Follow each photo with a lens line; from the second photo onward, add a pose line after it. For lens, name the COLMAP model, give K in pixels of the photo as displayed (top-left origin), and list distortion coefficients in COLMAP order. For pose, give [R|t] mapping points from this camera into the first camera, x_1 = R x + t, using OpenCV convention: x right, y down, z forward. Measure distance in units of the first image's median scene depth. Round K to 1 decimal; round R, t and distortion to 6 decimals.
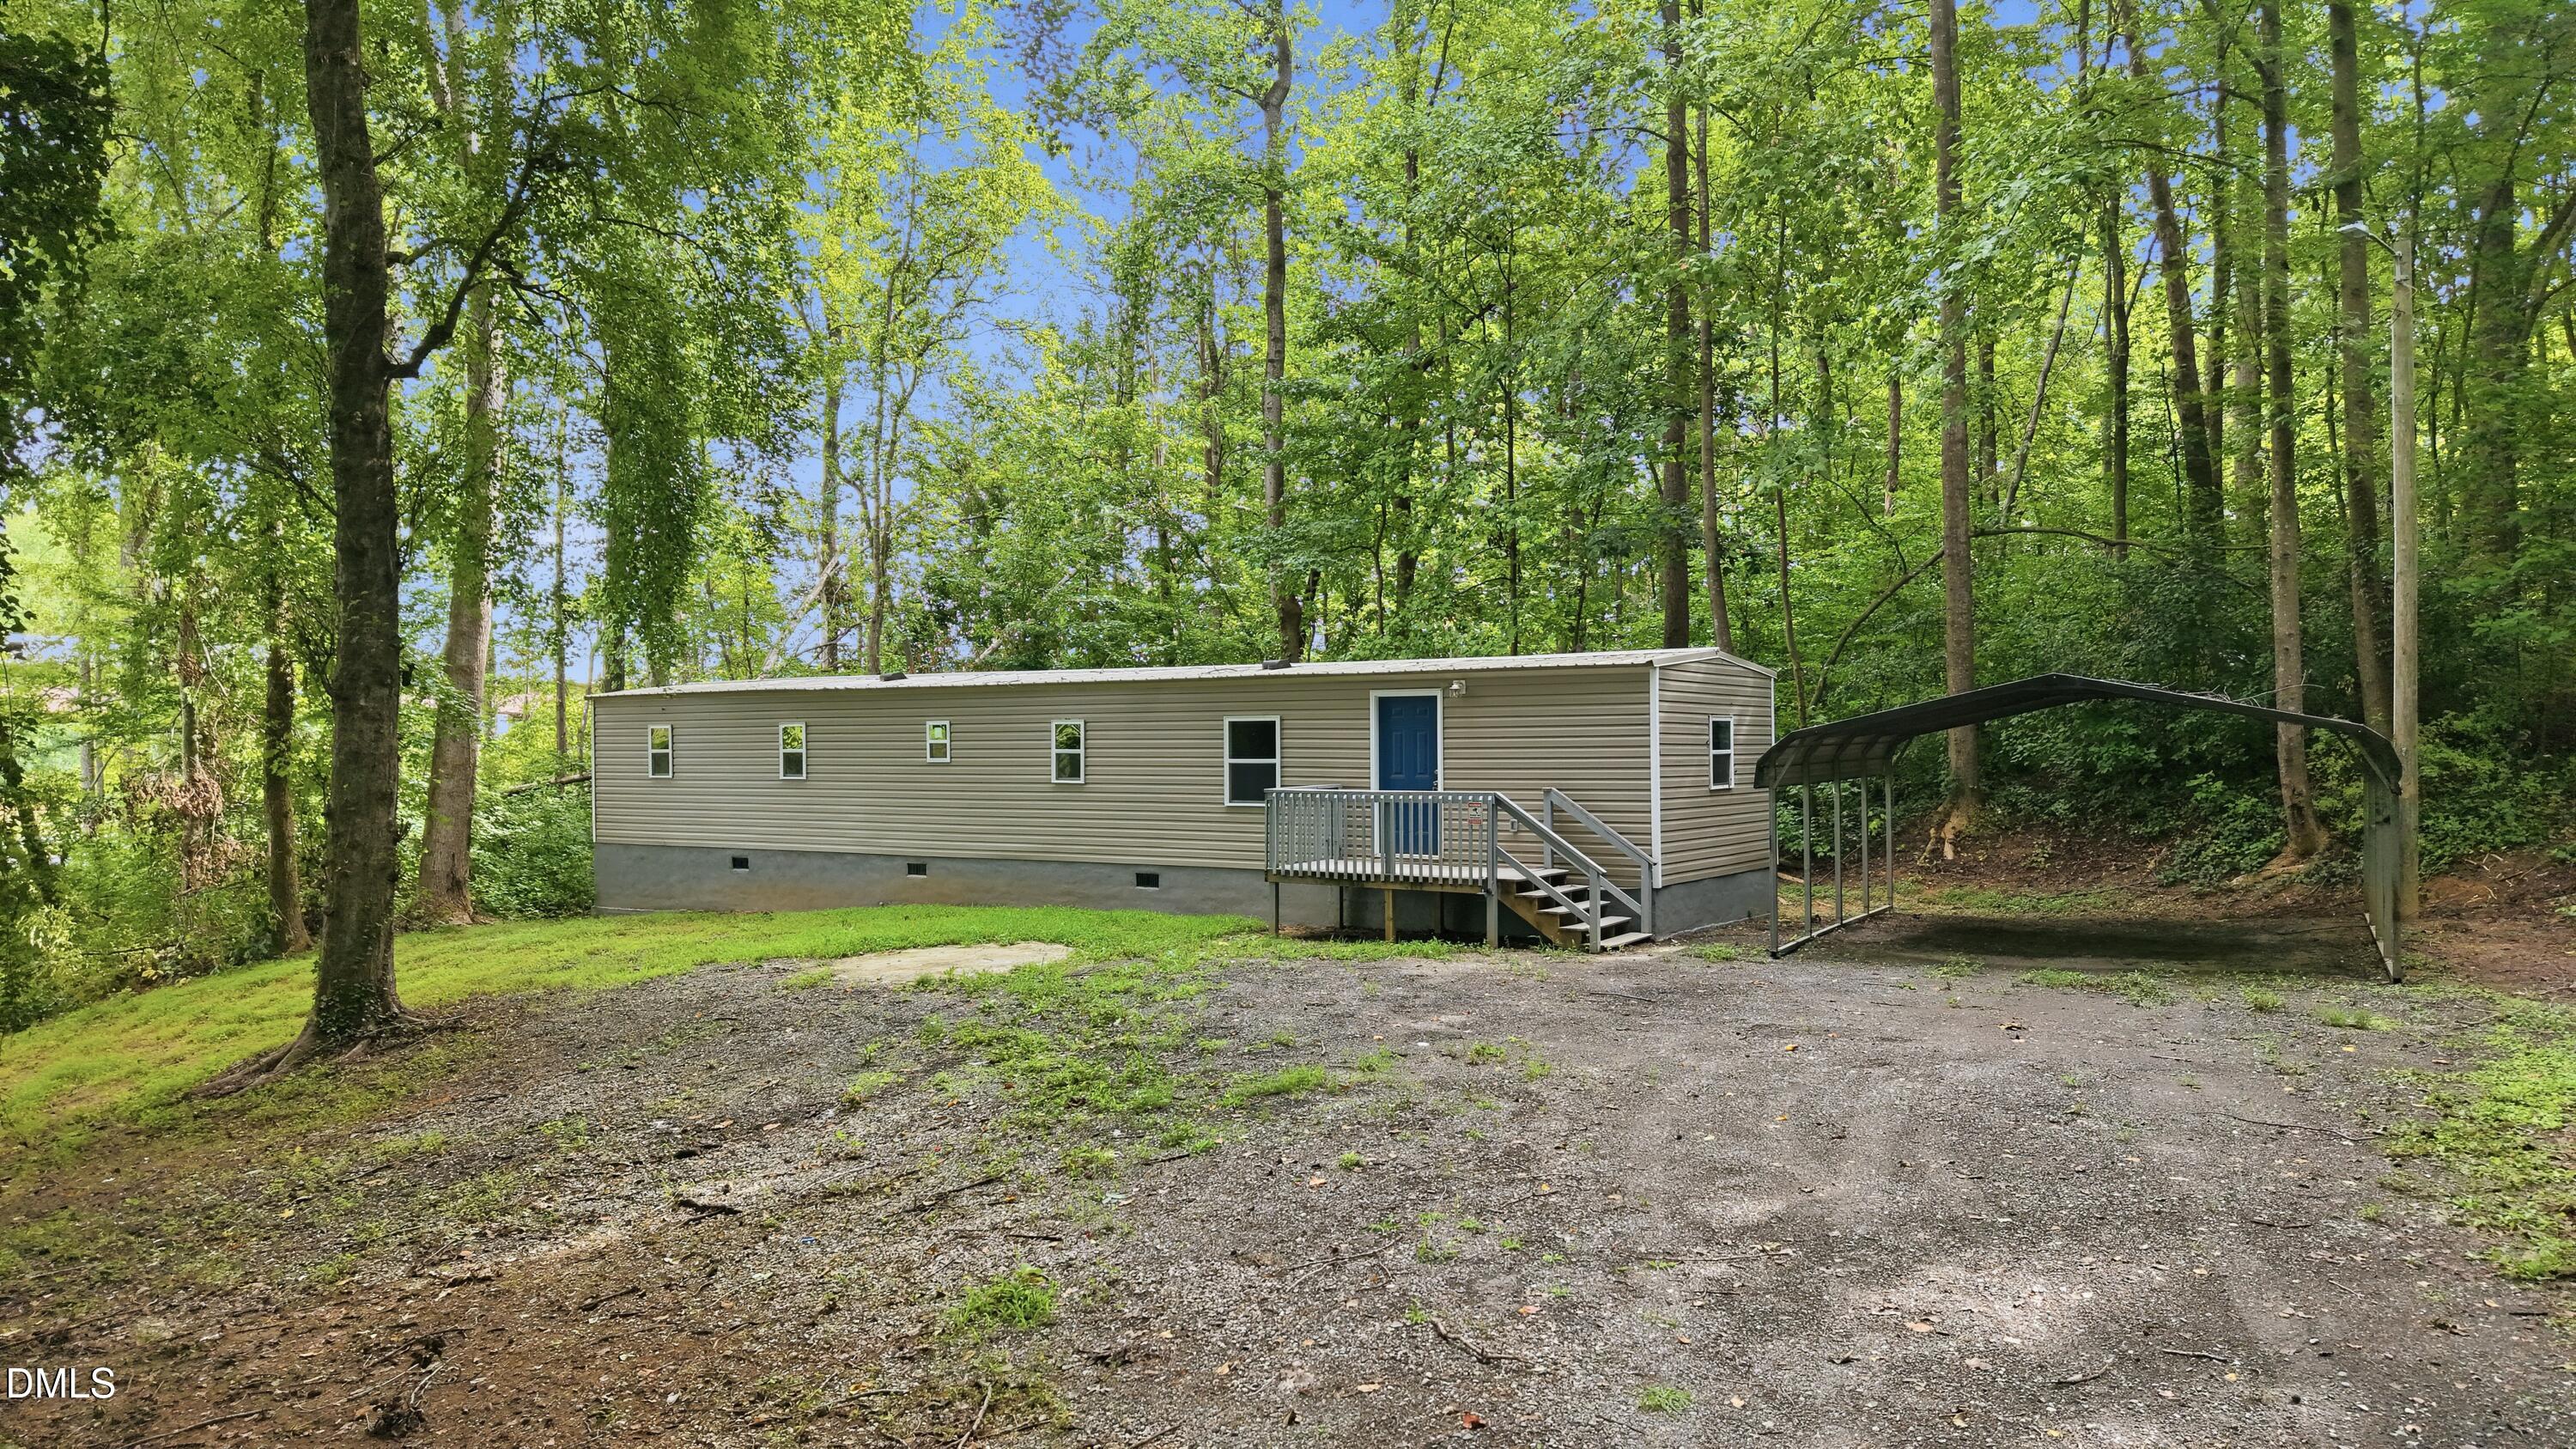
lens RADIAL K [[1765.9, 0, 1288.0], [0, 1765.9, 724.5], [0, 0, 1]] dist [0.037807, -0.042130]
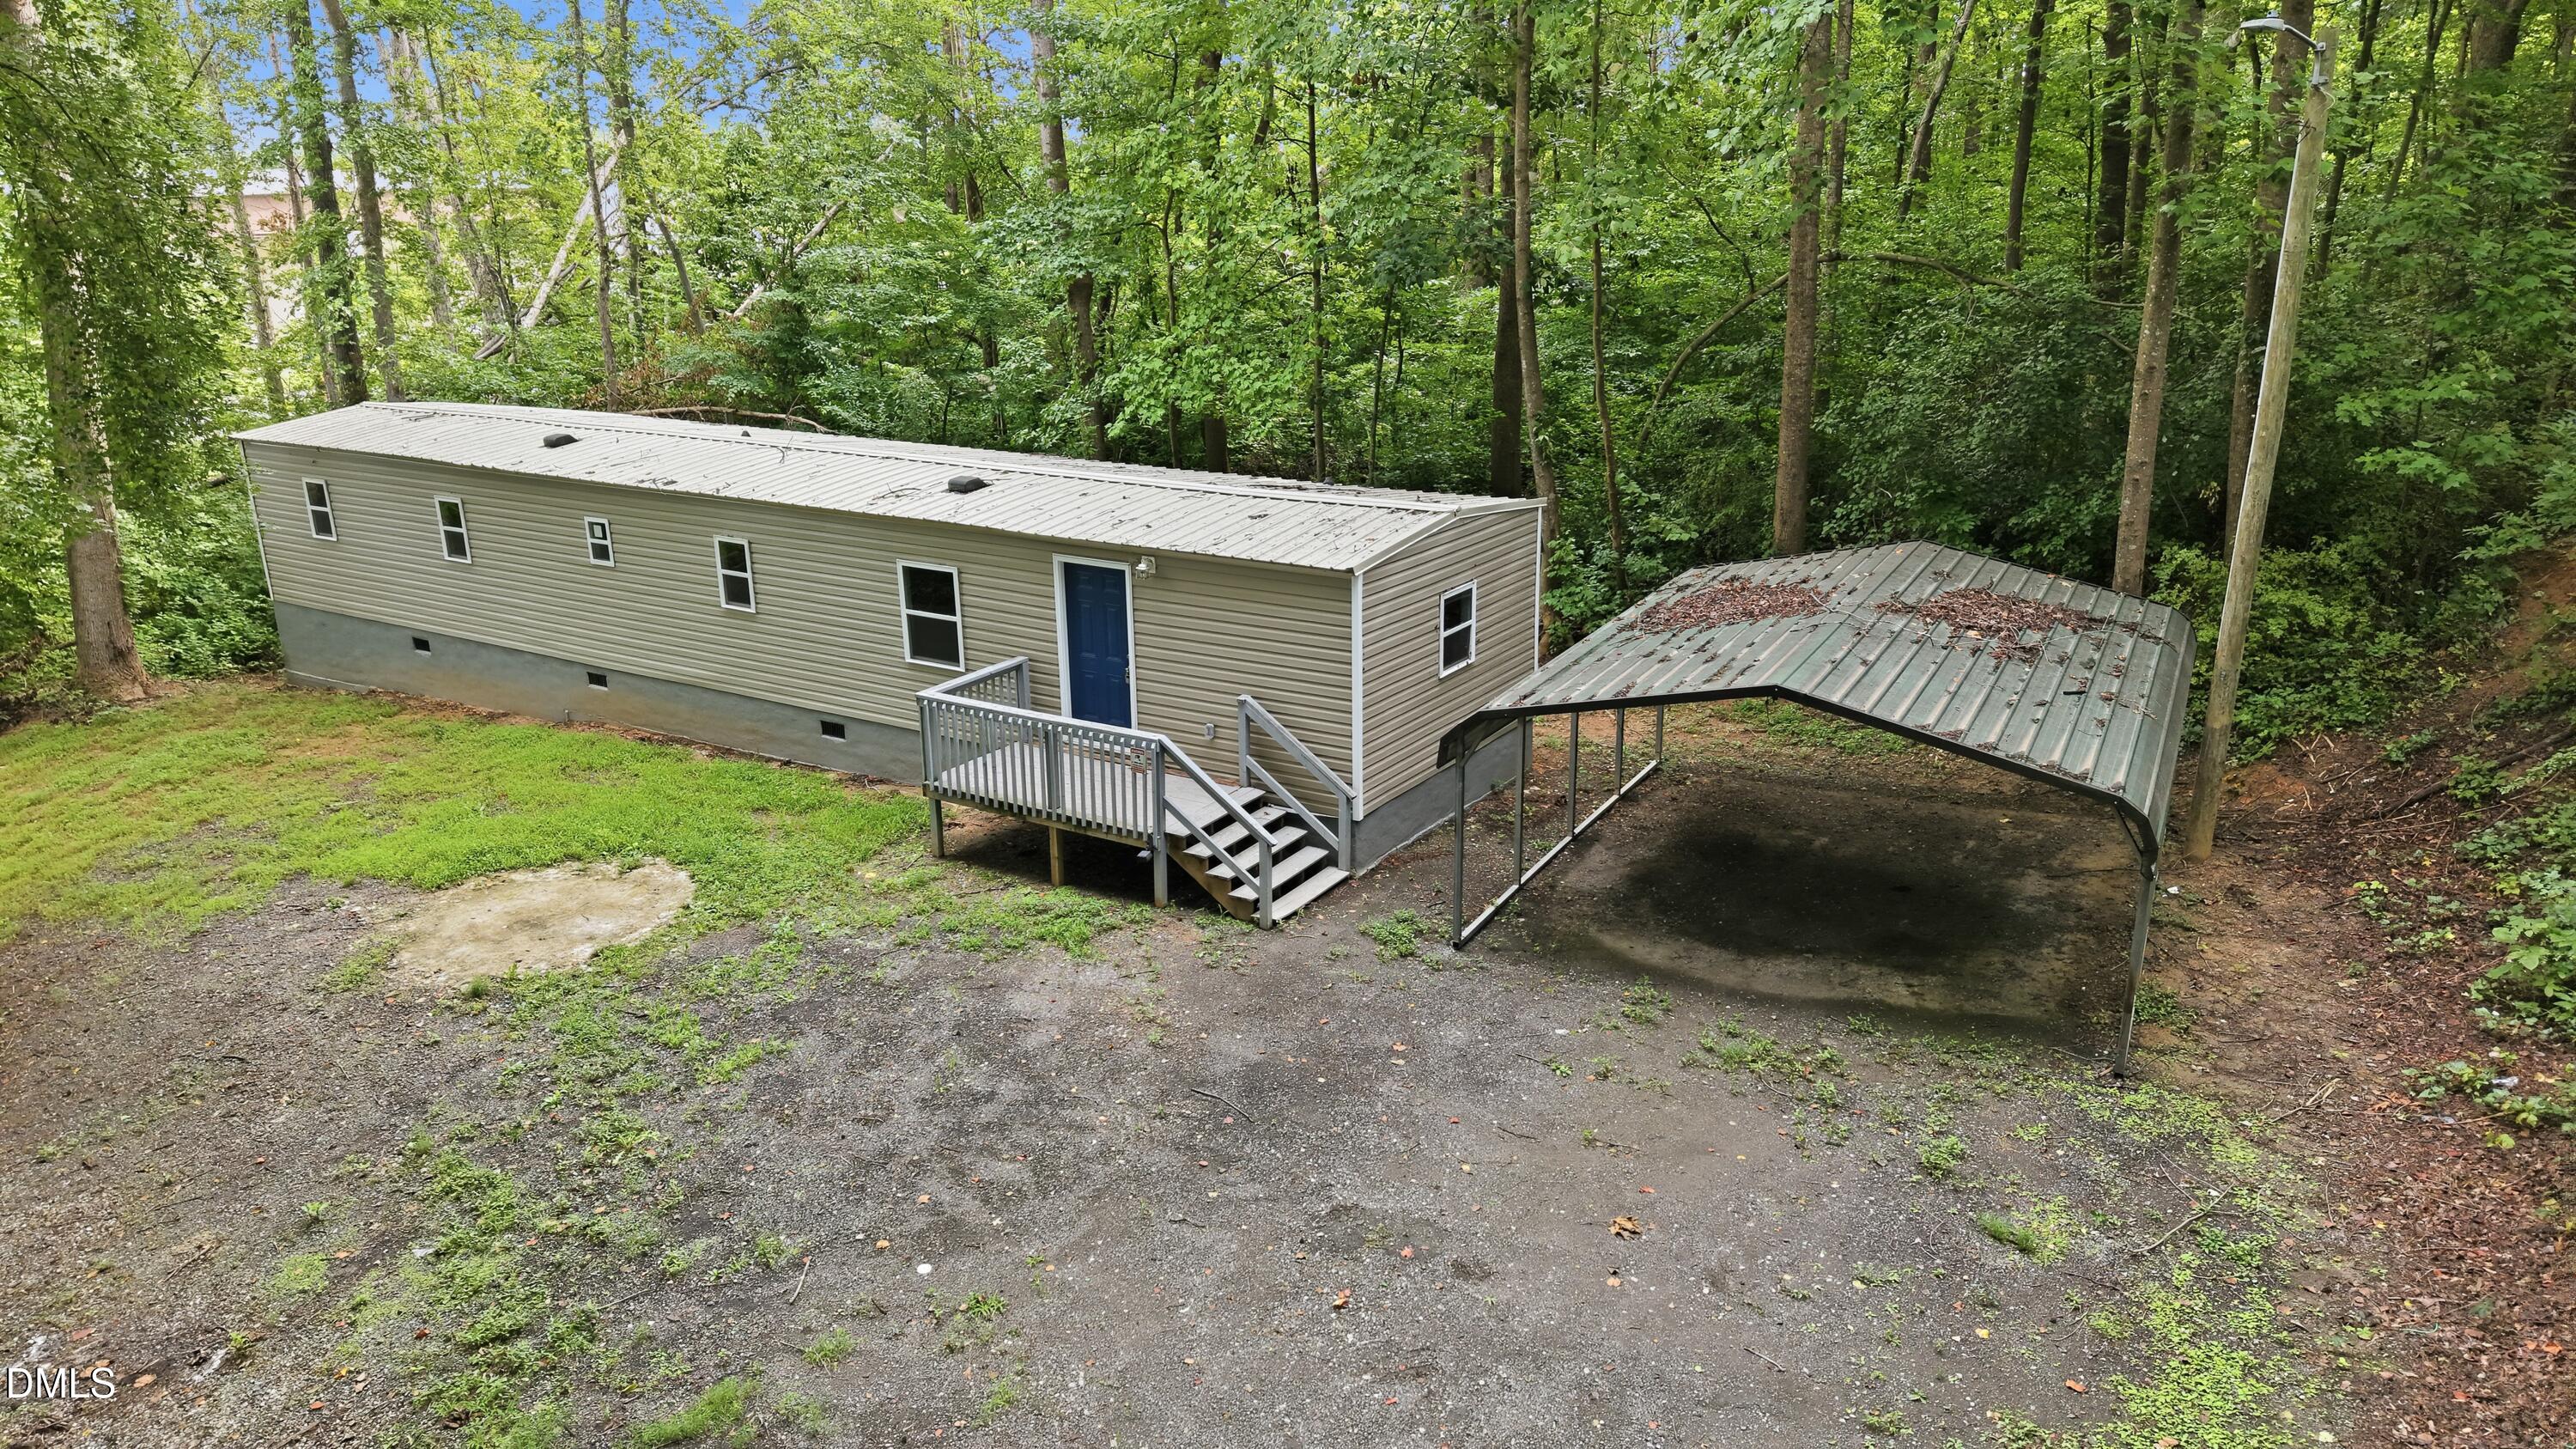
lens RADIAL K [[1765.9, 0, 1288.0], [0, 1765.9, 724.5], [0, 0, 1]] dist [0.037807, -0.042130]
pose [[0.999873, -0.010150, 0.012316, 0.145570], [0.005863, 0.951361, 0.308021, -0.197062], [-0.014843, -0.307910, 0.951300, 0.163464]]
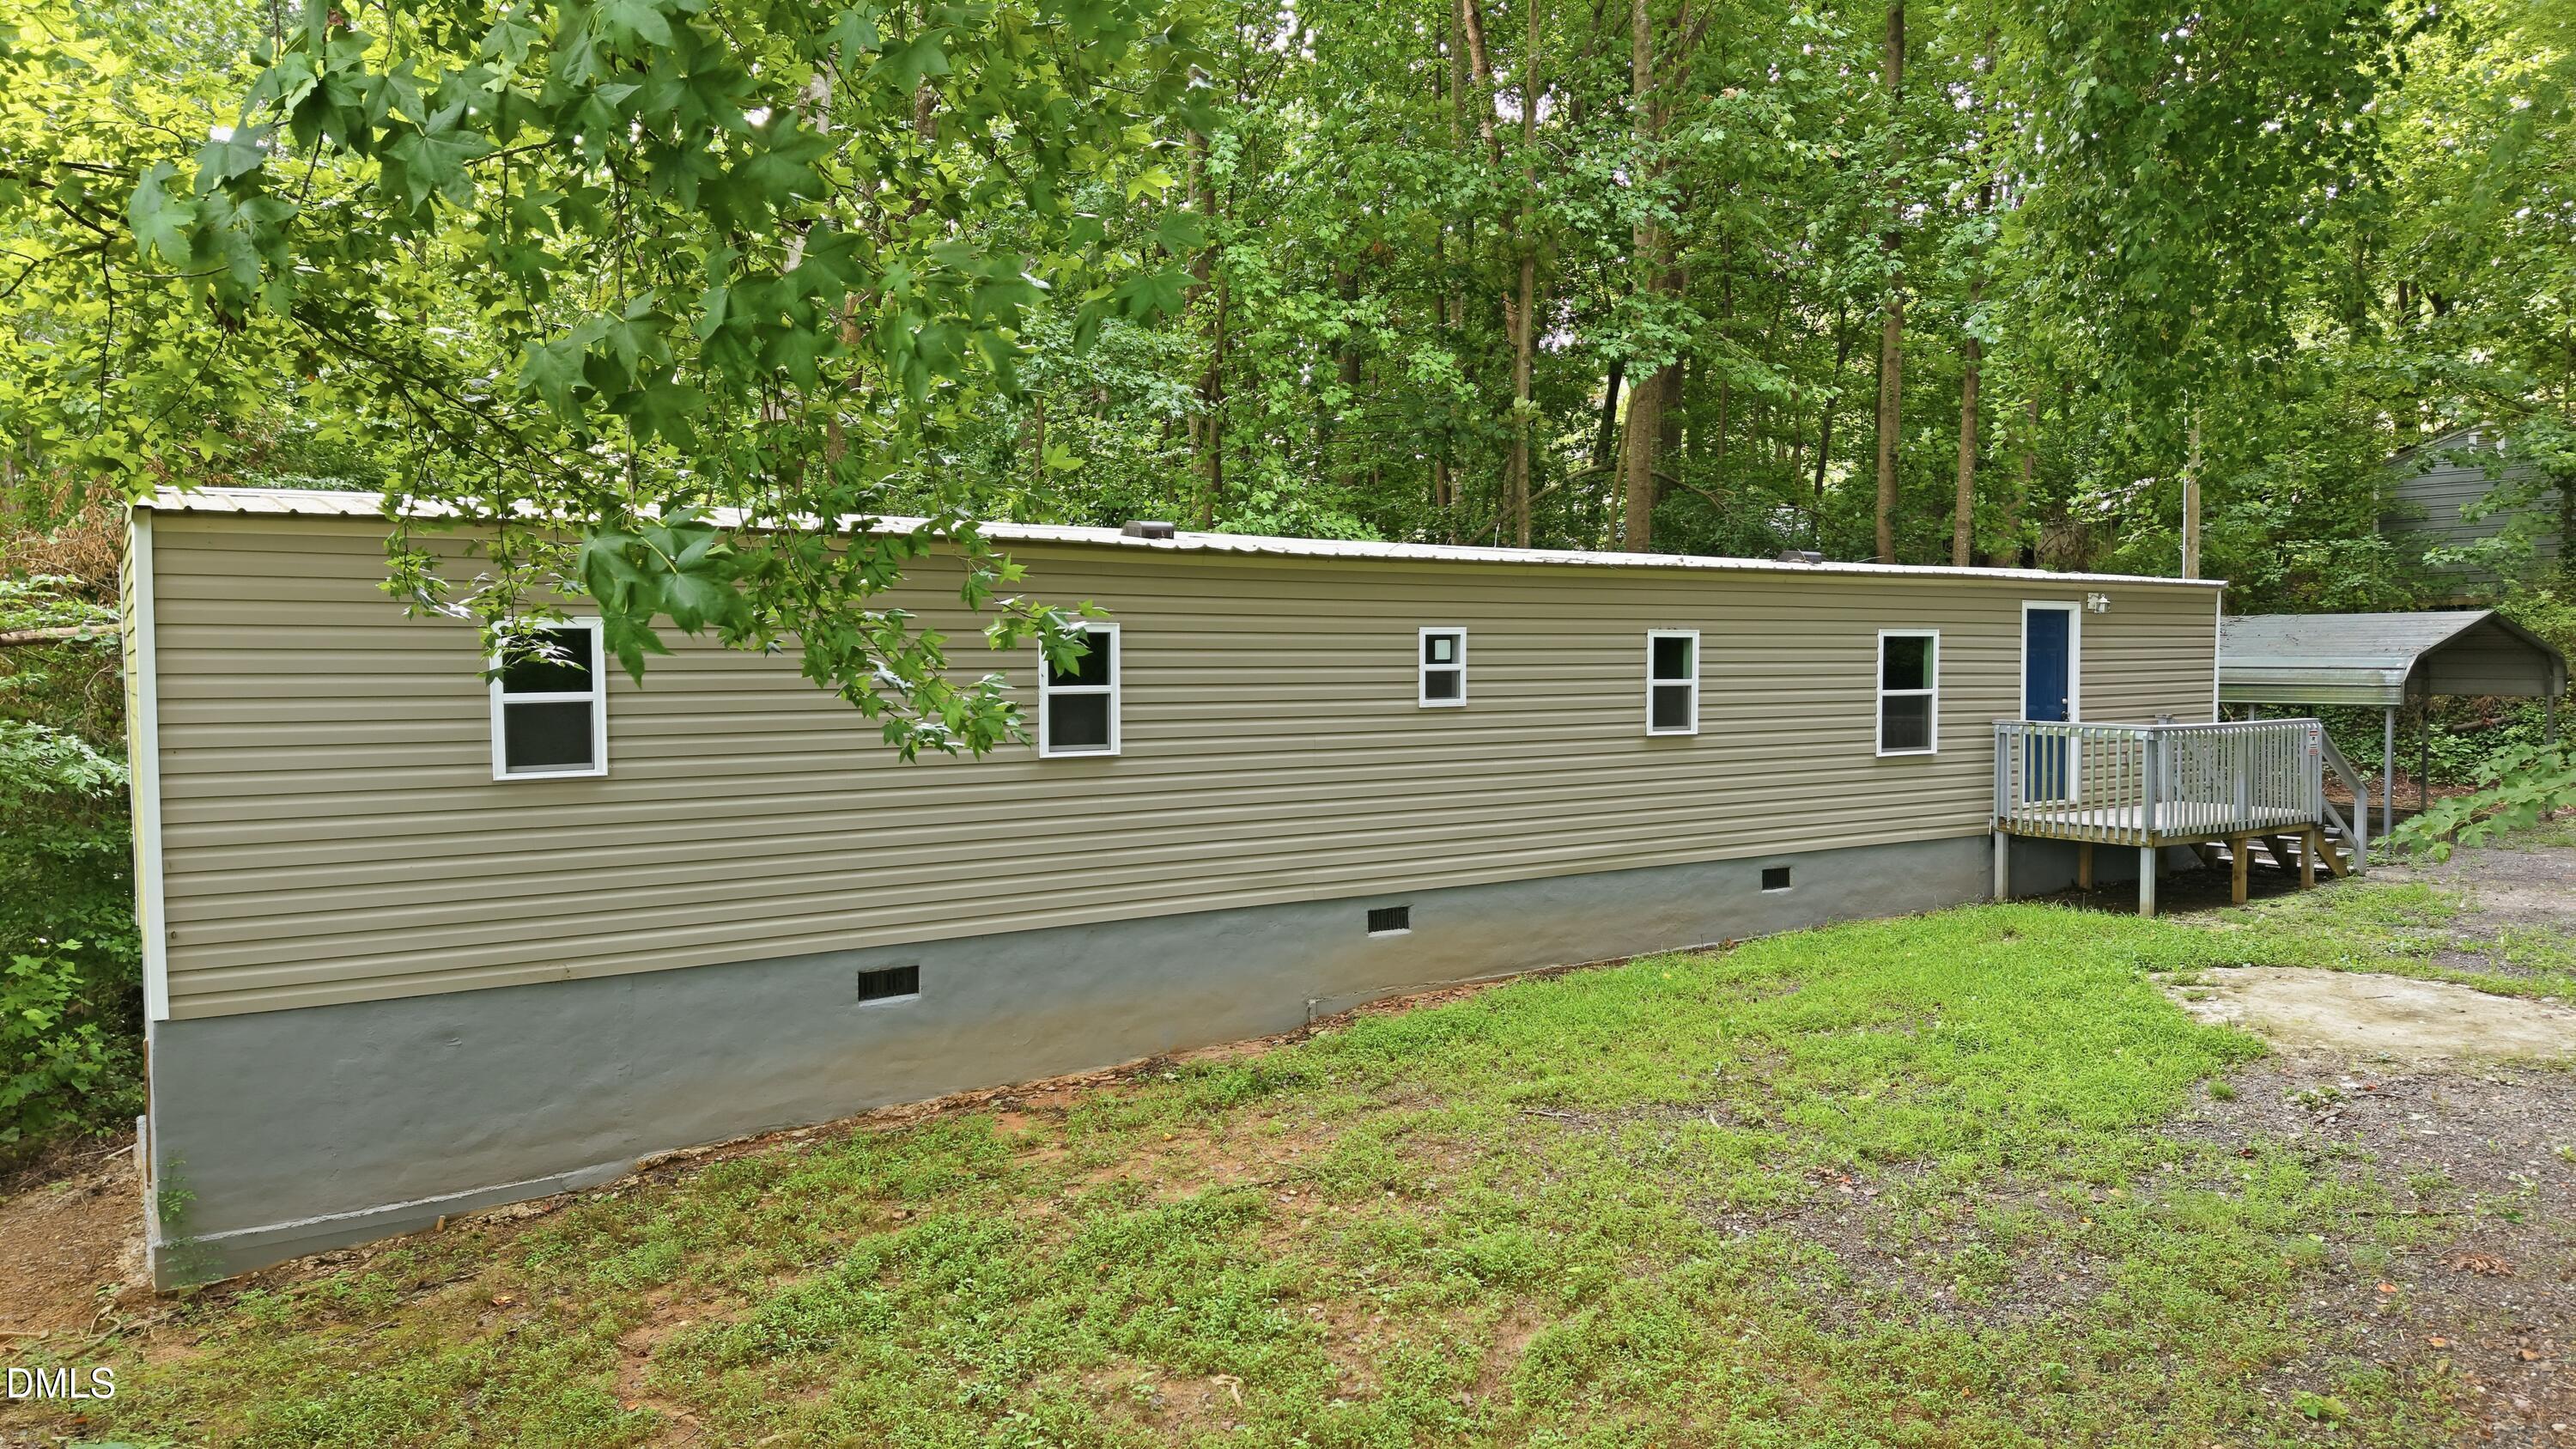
lens RADIAL K [[1765.9, 0, 1288.0], [0, 1765.9, 724.5], [0, 0, 1]] dist [0.037807, -0.042130]
pose [[0.381307, -0.032885, 0.923863, -0.799128], [-0.008439, 0.999202, 0.039049, 0.007853], [-0.924410, -0.022686, 0.380725, 0.976773]]
